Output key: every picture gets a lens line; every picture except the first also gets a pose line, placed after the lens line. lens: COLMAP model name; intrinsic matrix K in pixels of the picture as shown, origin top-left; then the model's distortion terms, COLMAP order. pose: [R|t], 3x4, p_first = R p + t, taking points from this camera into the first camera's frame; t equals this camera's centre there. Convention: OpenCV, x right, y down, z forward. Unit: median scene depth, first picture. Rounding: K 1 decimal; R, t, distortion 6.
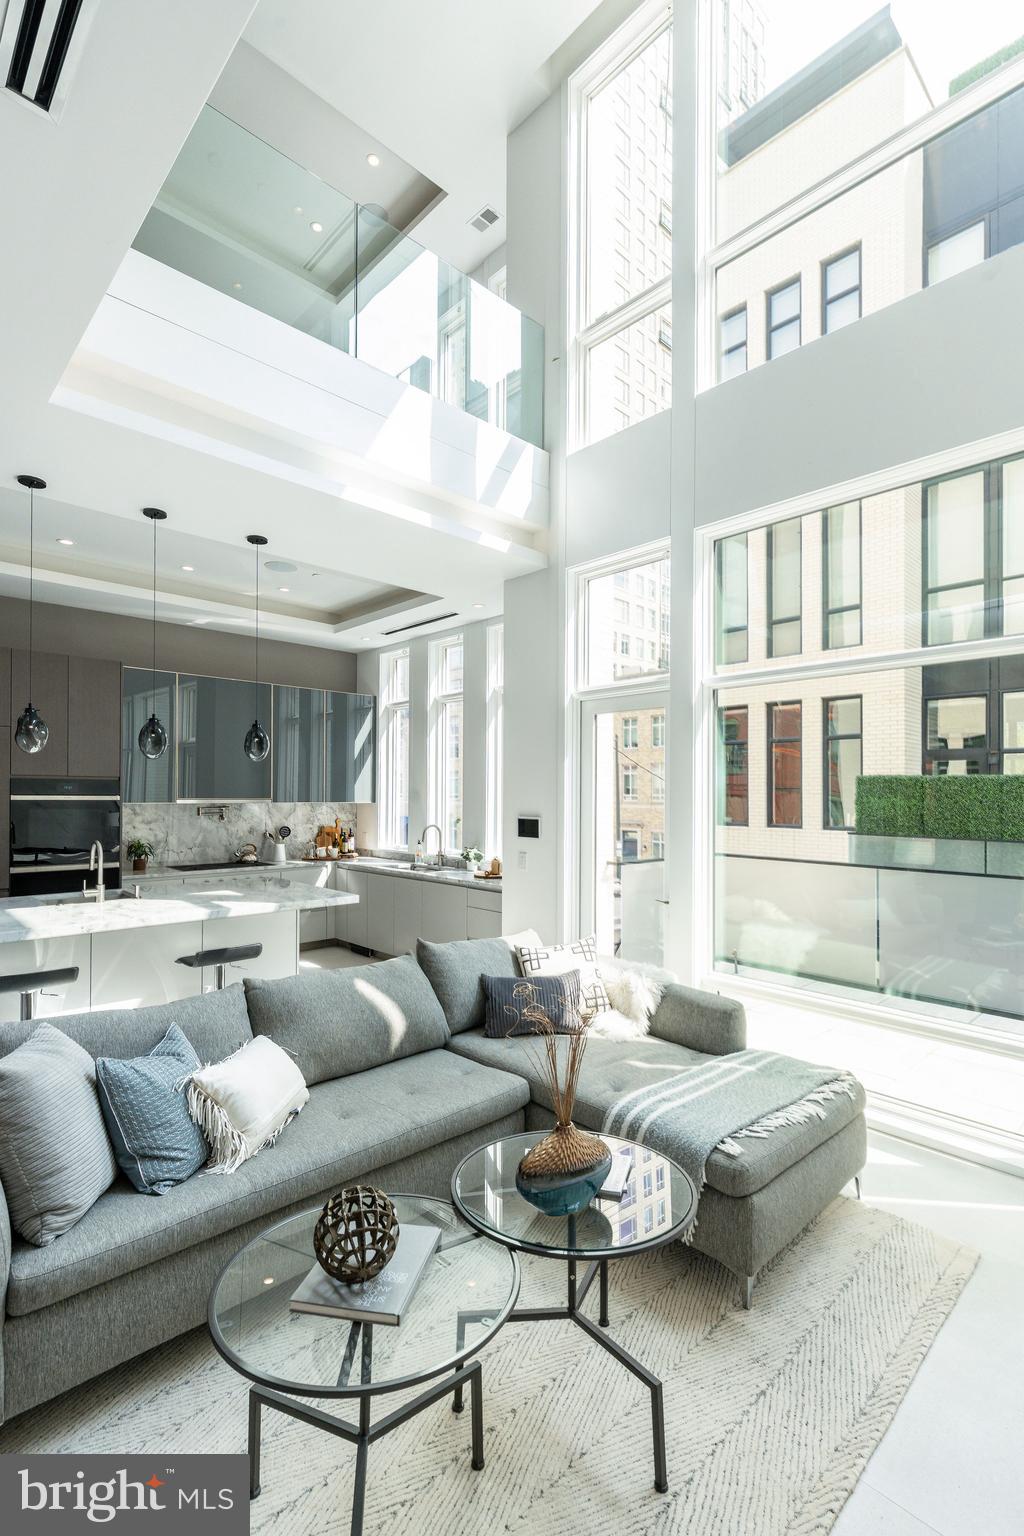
lens RADIAL K [[692.5, 0, 509.3], [0, 692.5, 776.9], [0, 0, 1]] dist [0.003729, 0.000093]
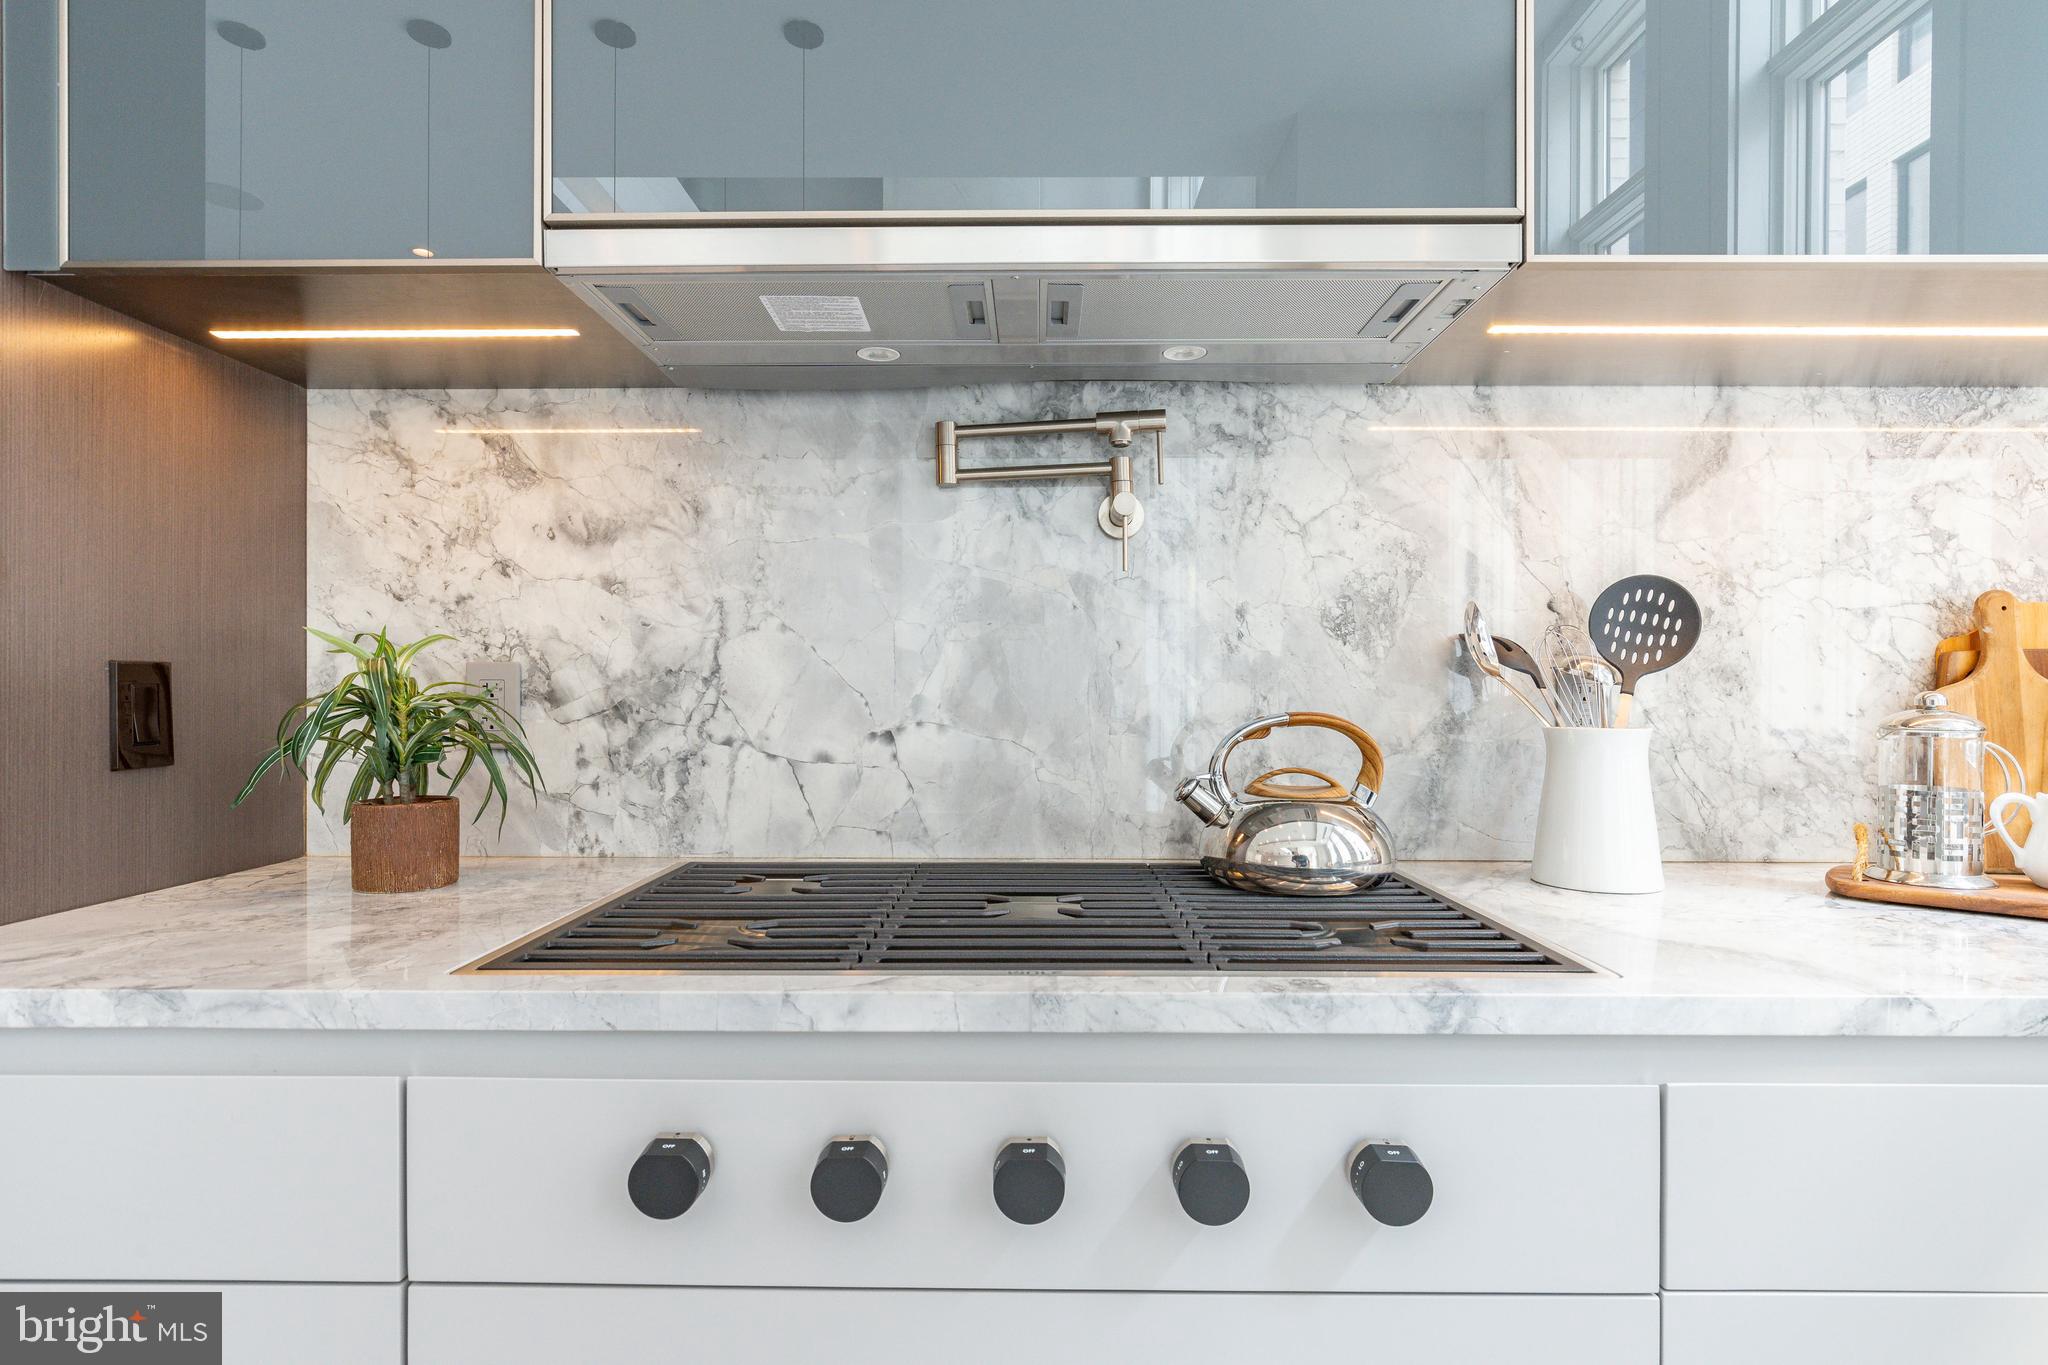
lens RADIAL K [[1026.7, 0, 1024.1], [0, 1026.7, 688.8], [0, 0, 1]] dist [0.000559, -0.000035]
pose [[0.713847, -0.006660, -0.700270, -0.301879], [0.019102, 0.999768, 0.009963, 0.092219], [0.700041, -0.020489, 0.713808, 0.872689]]
